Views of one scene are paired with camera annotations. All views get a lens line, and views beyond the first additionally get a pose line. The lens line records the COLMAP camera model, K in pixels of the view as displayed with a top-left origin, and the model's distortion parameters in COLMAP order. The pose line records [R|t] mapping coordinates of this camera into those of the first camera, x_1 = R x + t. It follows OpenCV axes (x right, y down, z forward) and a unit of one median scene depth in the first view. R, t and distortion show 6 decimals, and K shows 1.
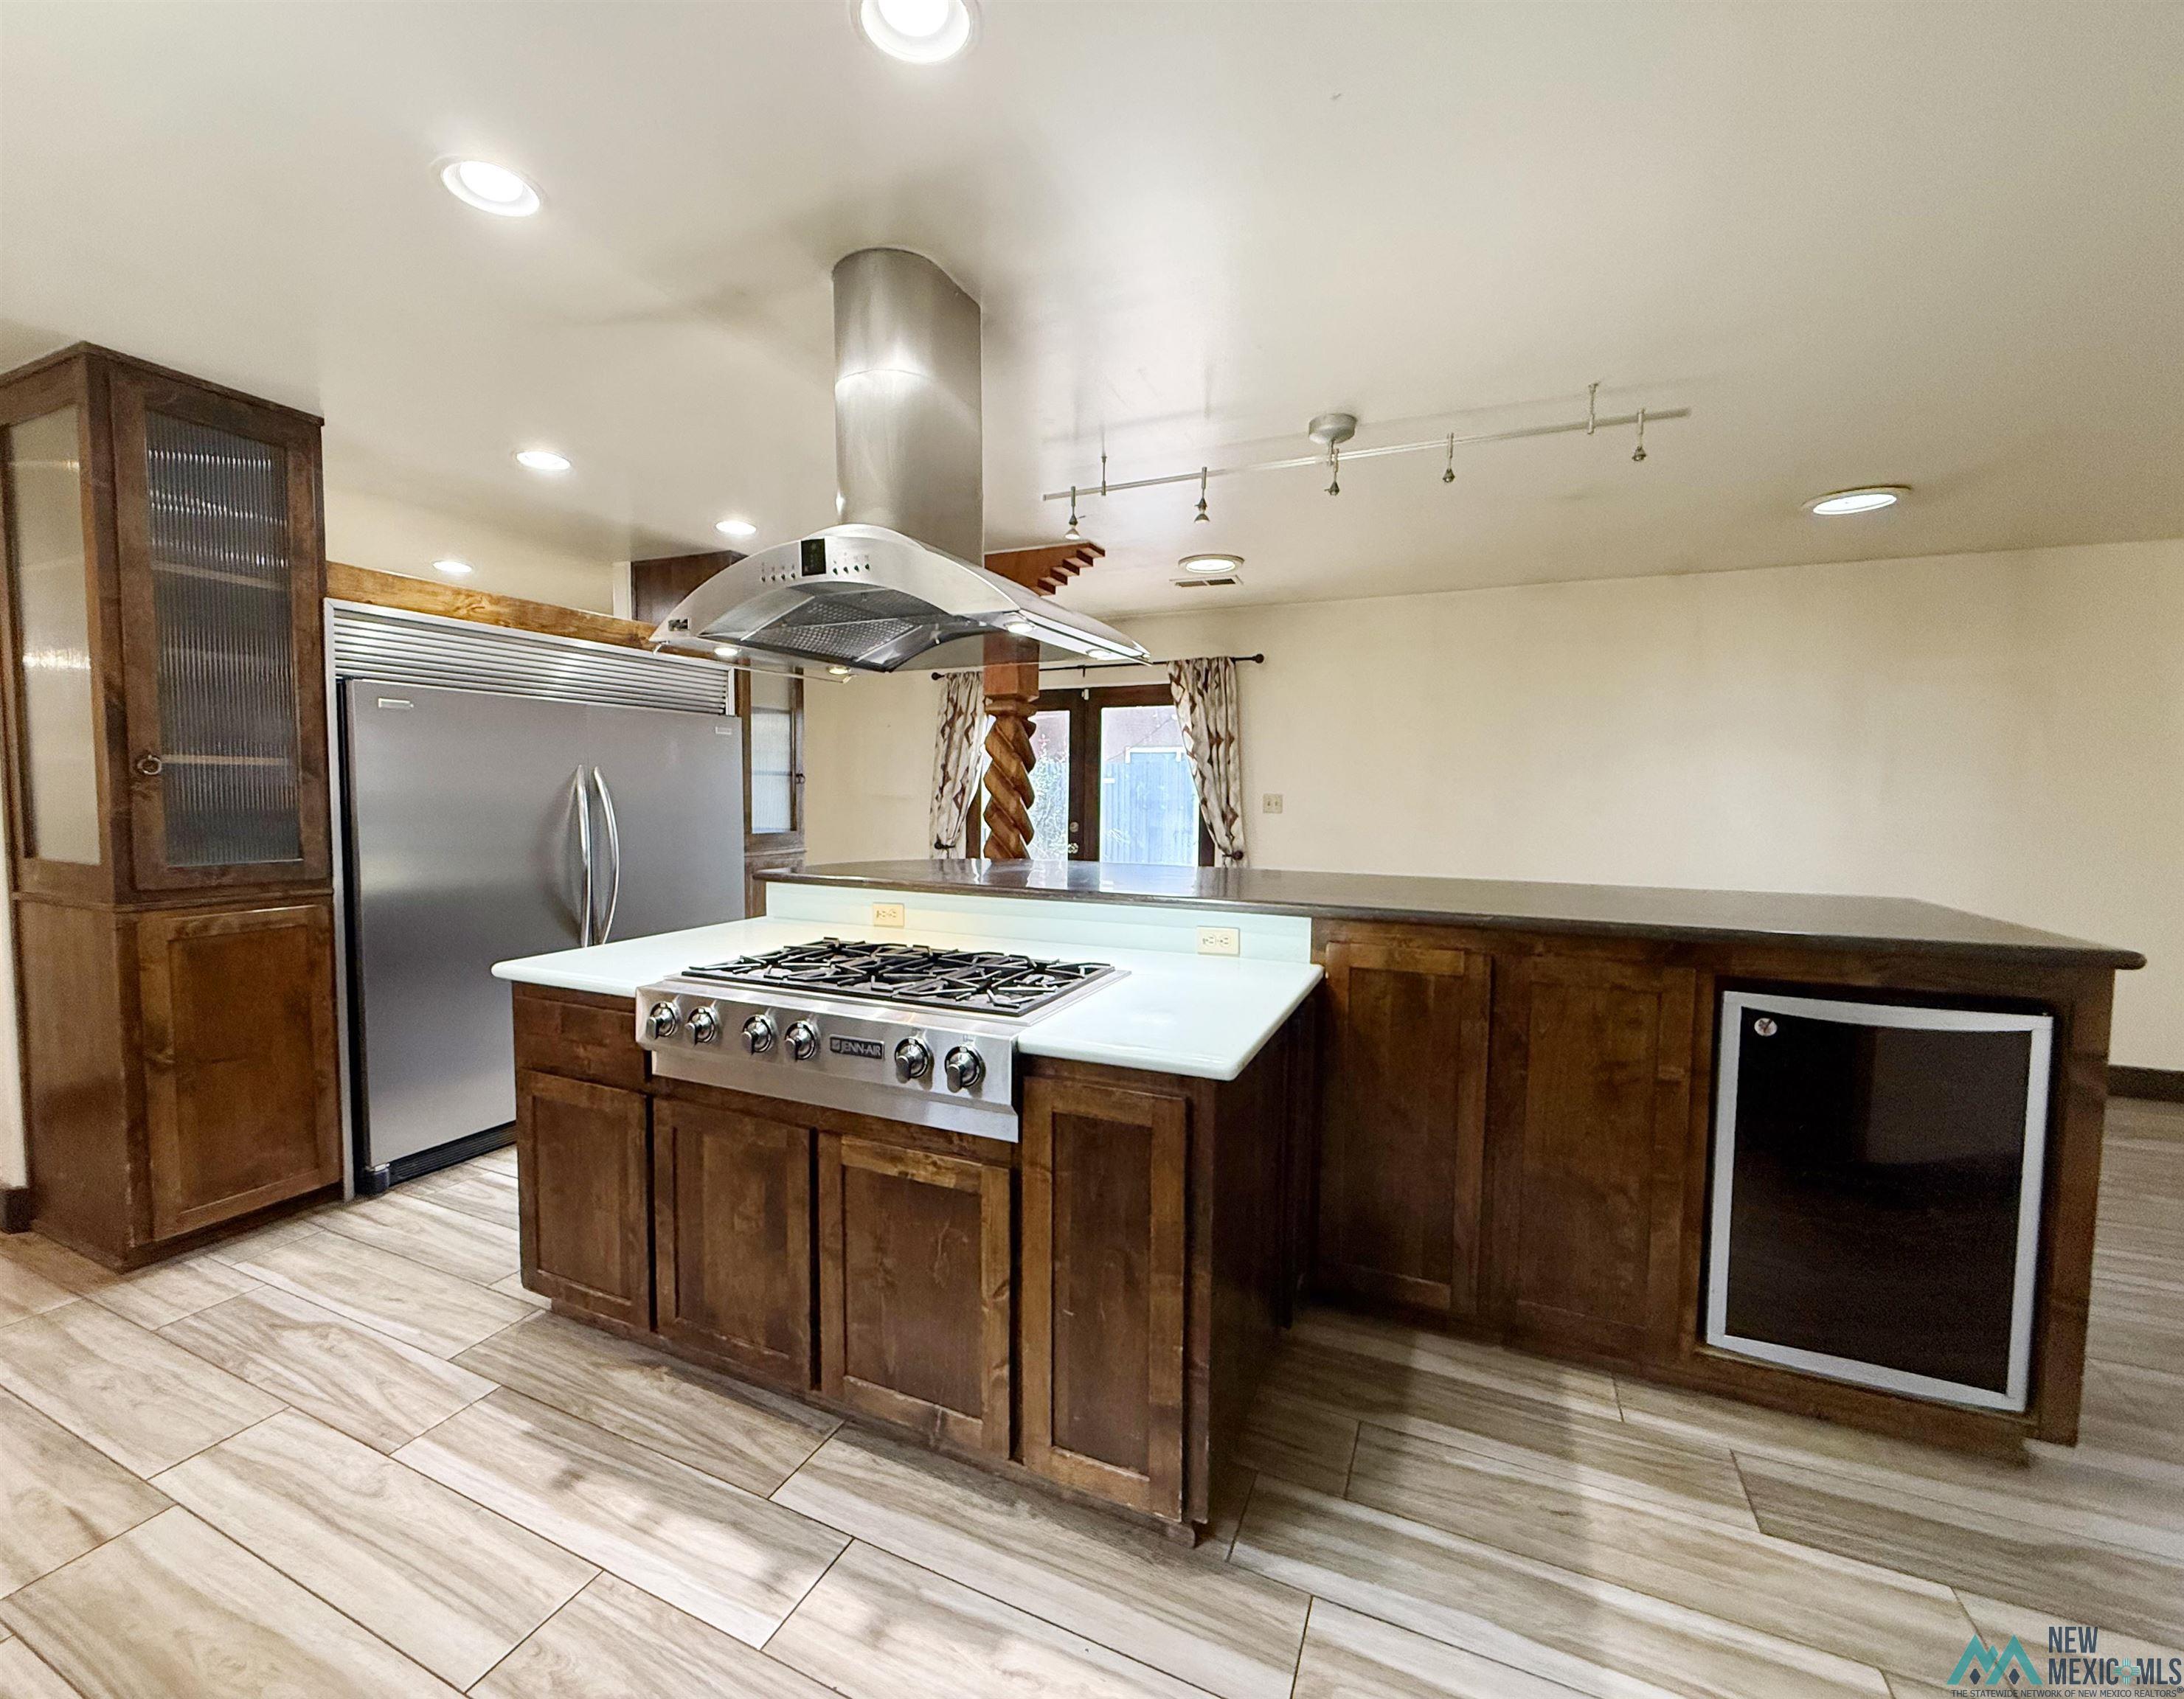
lens RADIAL K [[918.2, 0, 1054.8], [0, 918.2, 854.5], [0, 0, 1]] dist [0.000266, -0.000056]
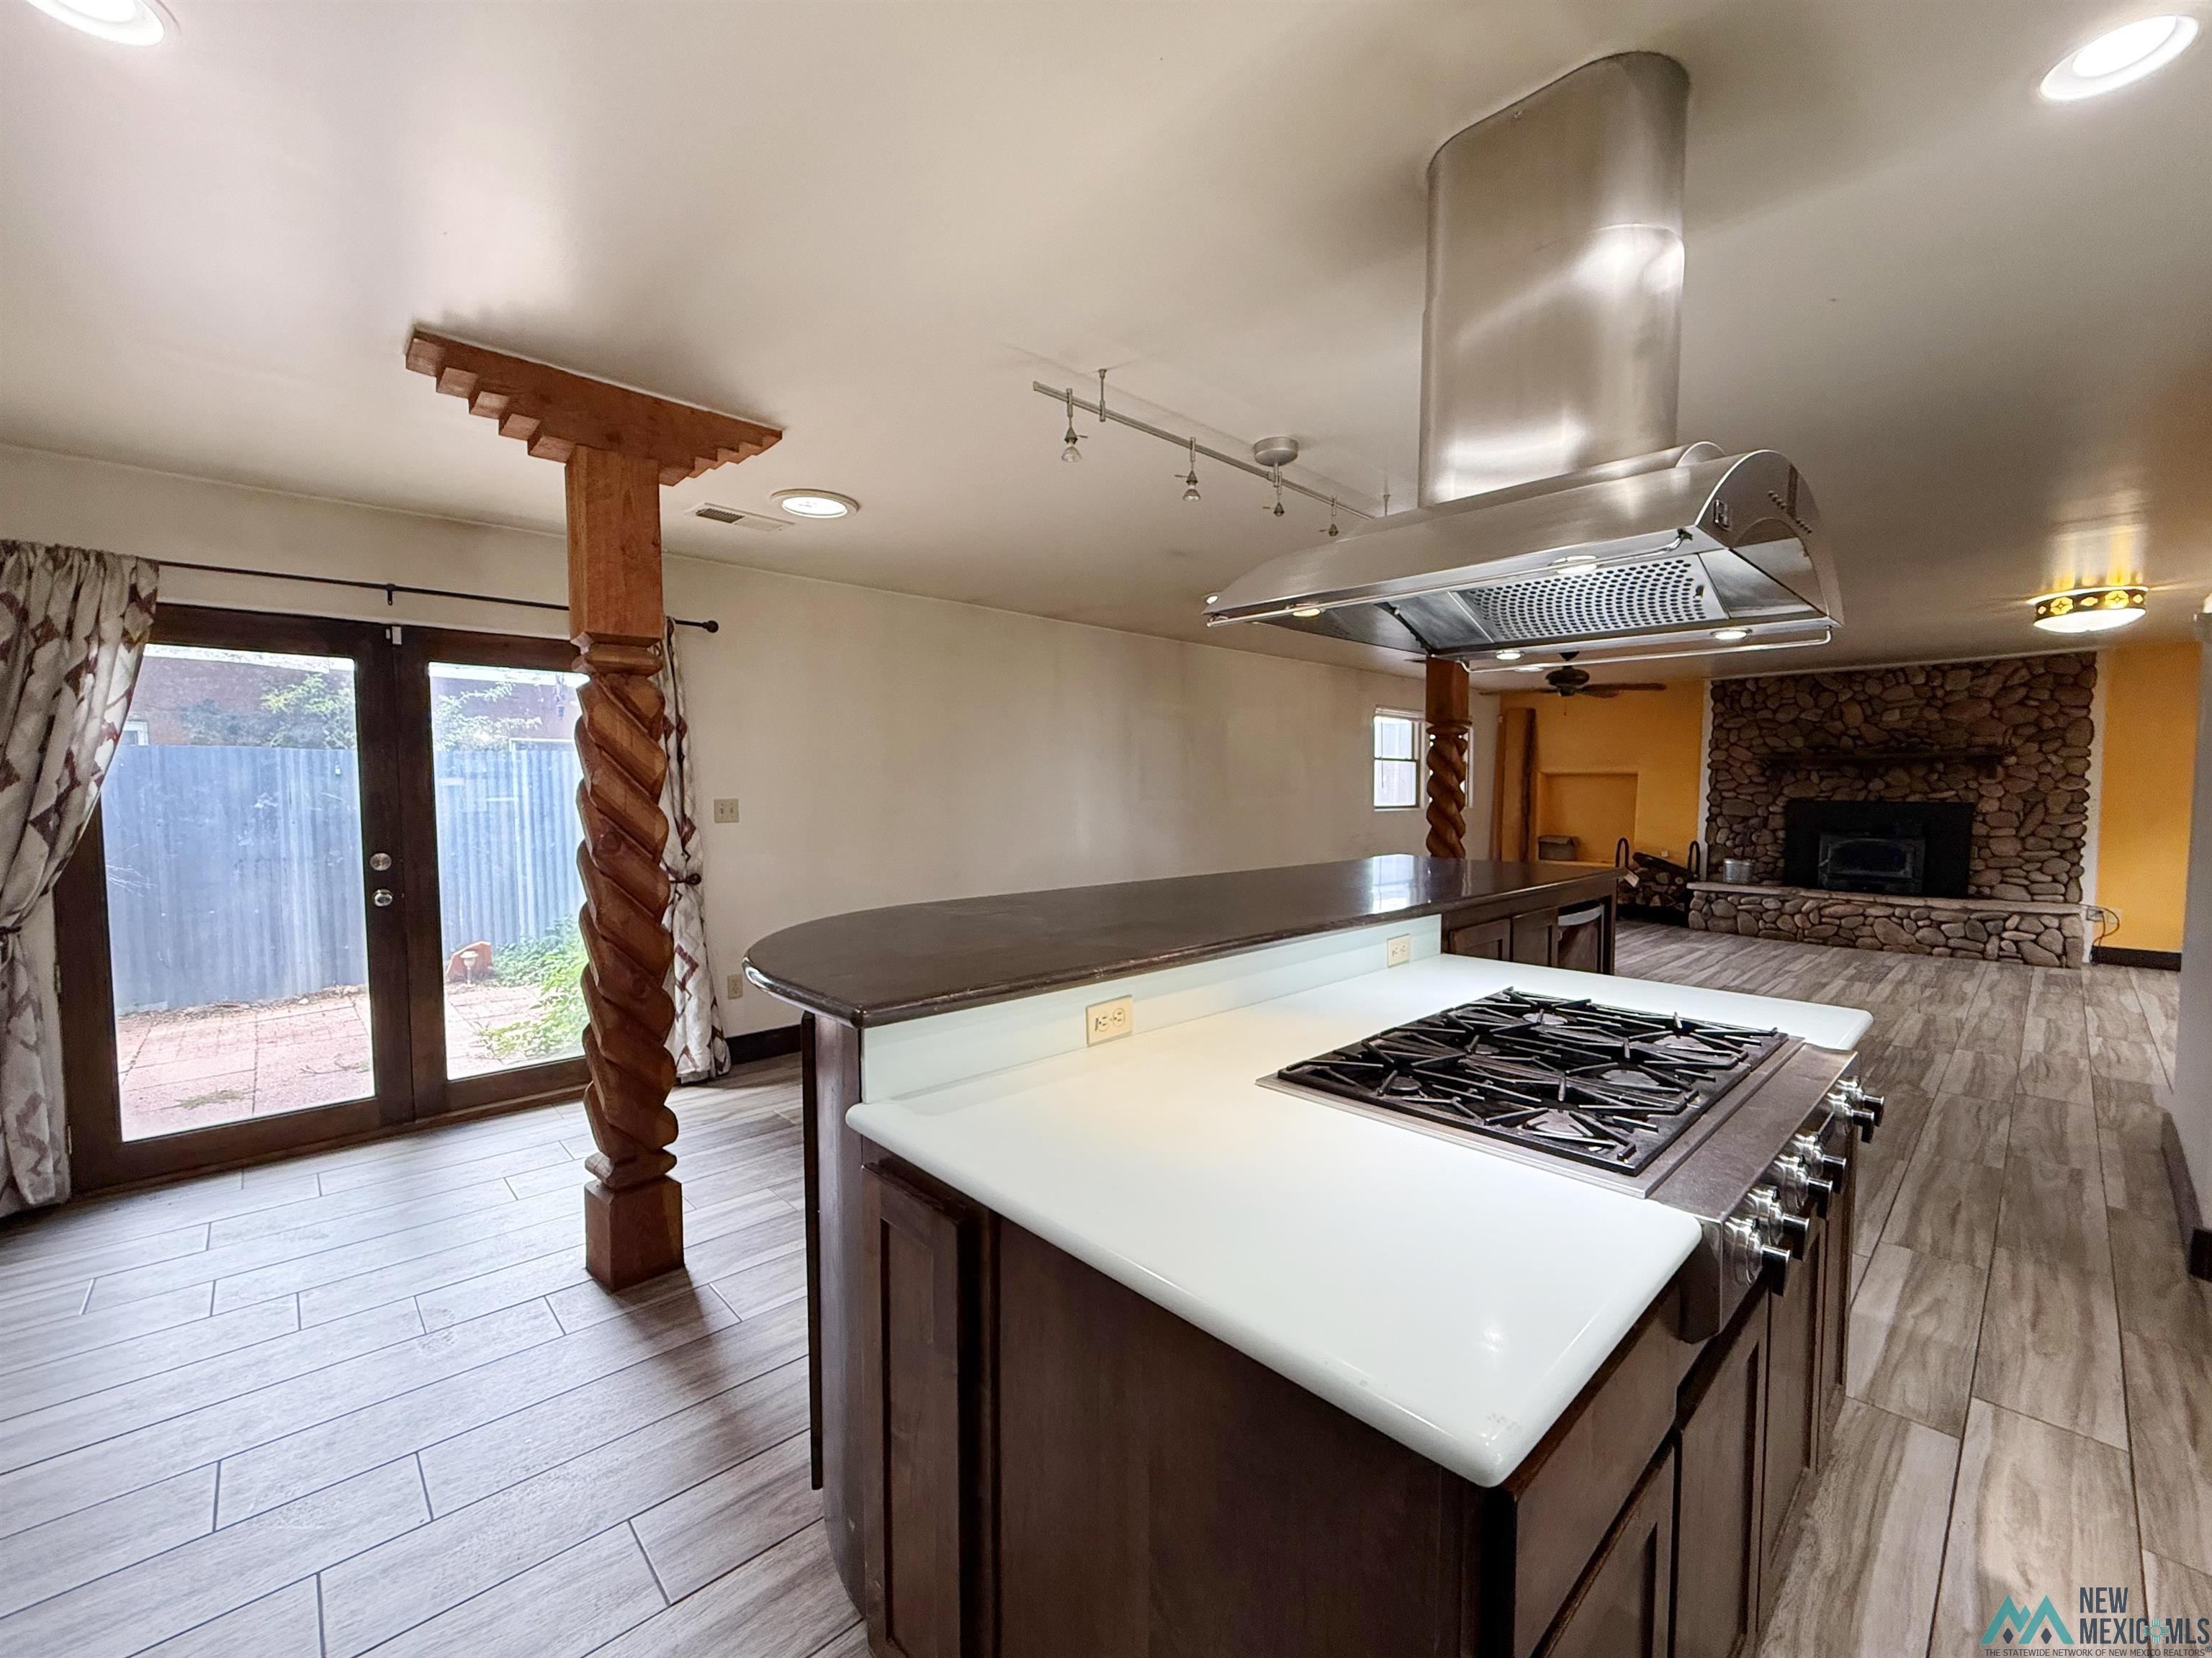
lens RADIAL K [[897.5, 0, 1105.0], [0, 897.5, 838.2], [0, 0, 1]] dist [-0.000869, -0.000325]
pose [[0.374338, -0.059447, 0.925385, -1.031620], [0.069055, 0.996959, 0.036111, -0.104438], [-0.924718, 0.050385, 0.377304, 1.132215]]
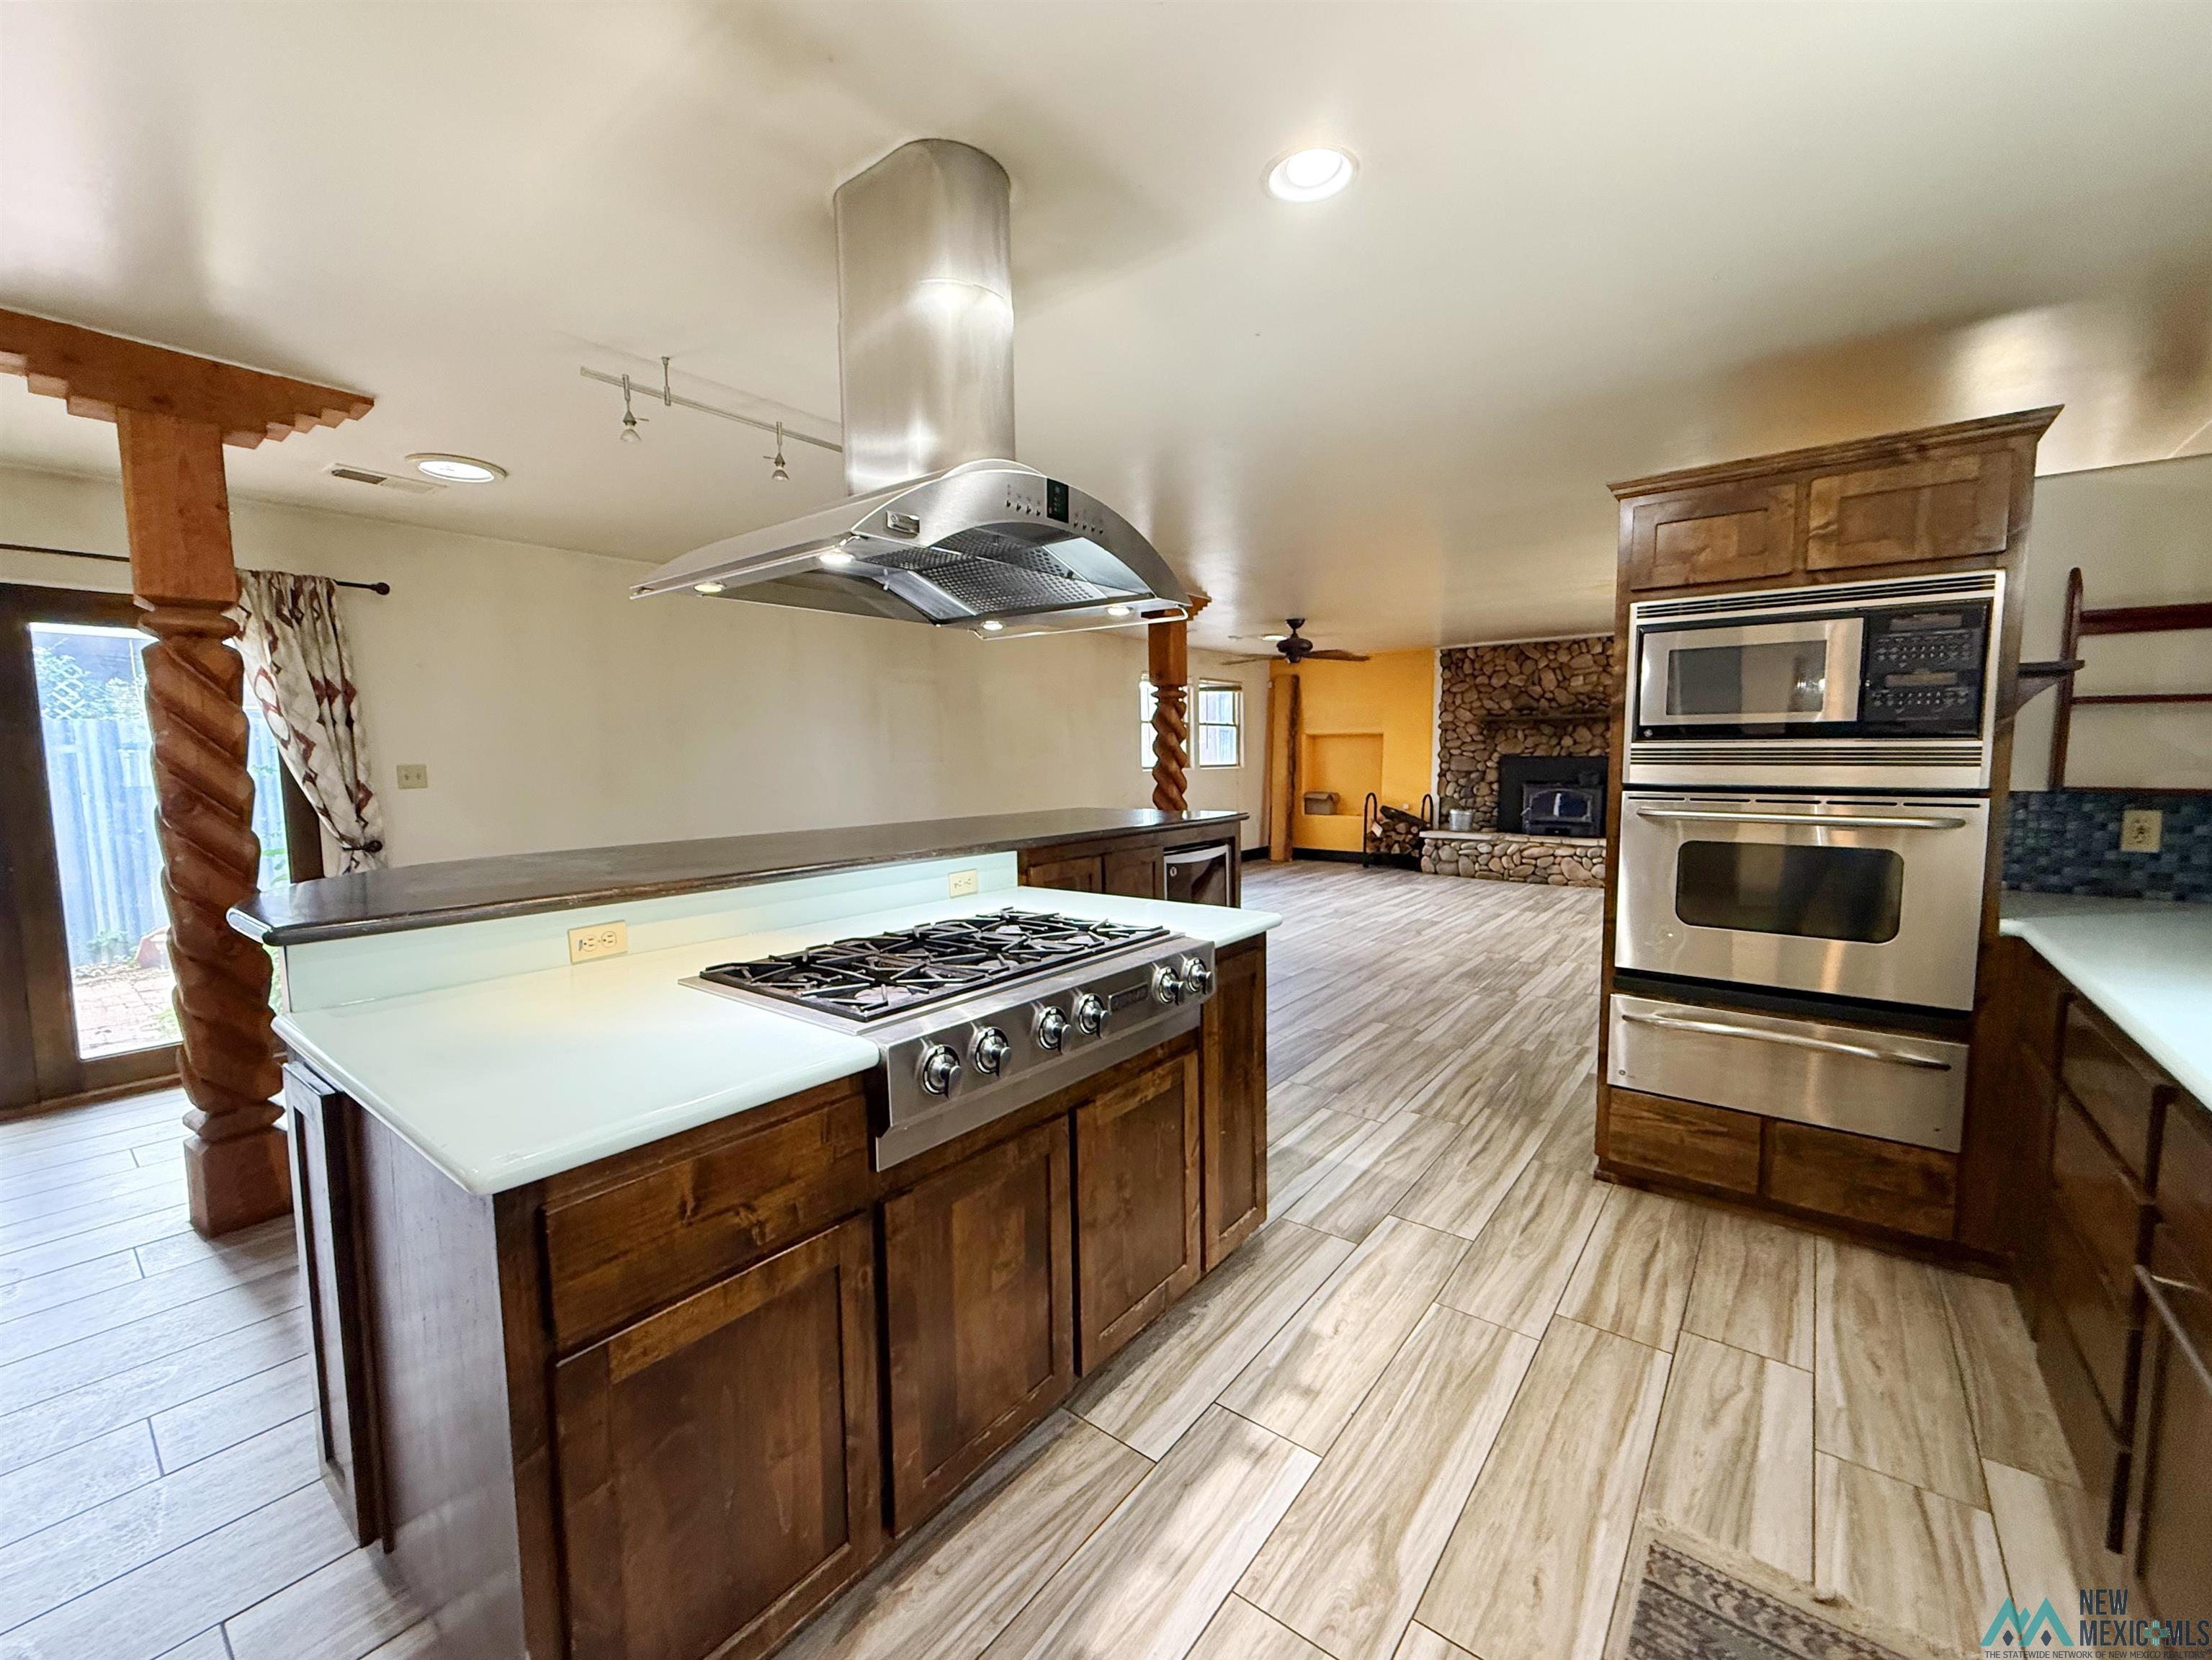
lens RADIAL K [[895.5, 0, 1096.9], [0, 895.5, 832.9], [0, 0, 1]] dist [-0.000913, -0.000127]
pose [[0.235351, -0.095364, 0.967221, -1.058960], [0.082969, 0.993513, 0.077768, -0.051208], [-0.968363, 0.061946, 0.241736, 0.692170]]
